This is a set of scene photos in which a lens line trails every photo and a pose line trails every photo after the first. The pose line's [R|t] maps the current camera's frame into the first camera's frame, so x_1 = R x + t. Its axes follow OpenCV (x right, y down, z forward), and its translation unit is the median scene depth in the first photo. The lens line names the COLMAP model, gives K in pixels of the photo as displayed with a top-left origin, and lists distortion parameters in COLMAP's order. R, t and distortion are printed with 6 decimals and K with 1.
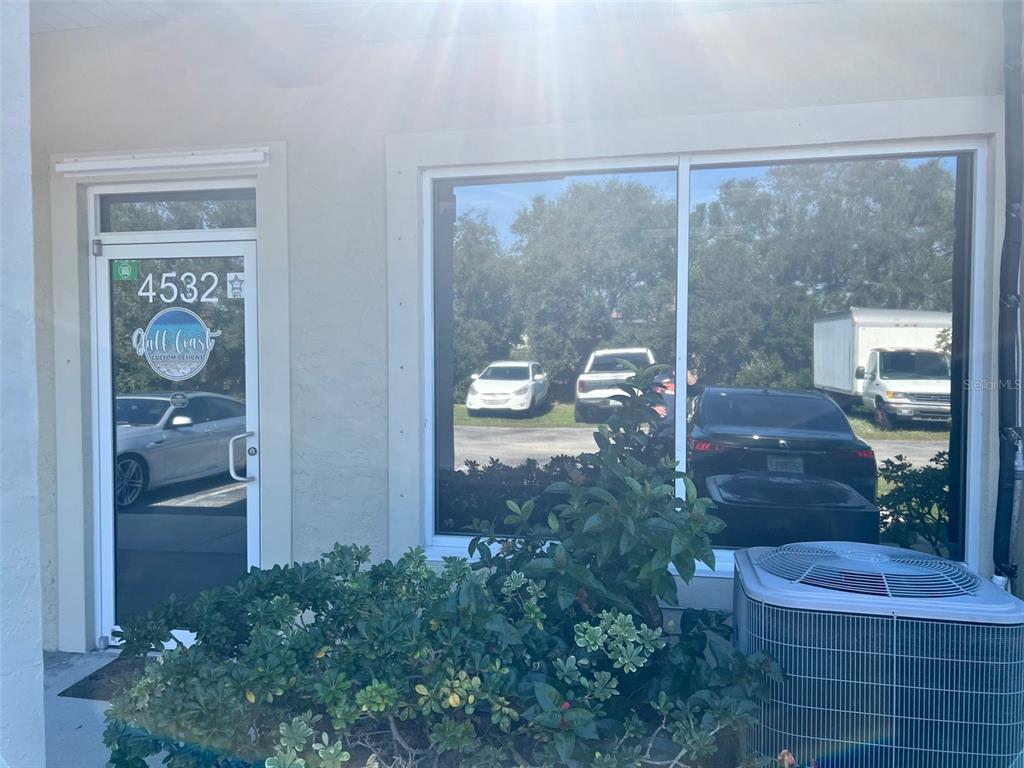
lens RADIAL K [[762.0, 0, 505.6], [0, 762.0, 387.8], [0, 0, 1]] dist [0.063813, -0.071519]
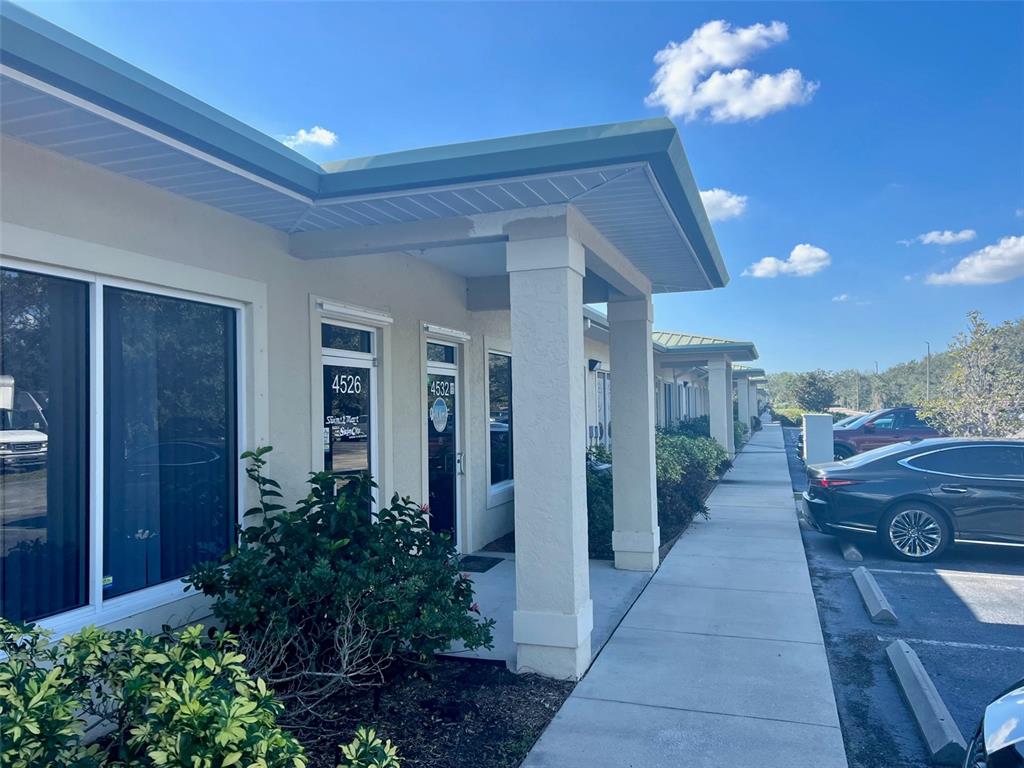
lens RADIAL K [[762.0, 0, 505.6], [0, 762.0, 387.8], [0, 0, 1]] dist [0.063813, -0.071519]
pose [[0.116710, 0.027494, 0.992785, -2.015139], [0.089676, 0.995242, -0.038105, -0.028824], [-0.989109, 0.093476, 0.113689, 0.470341]]
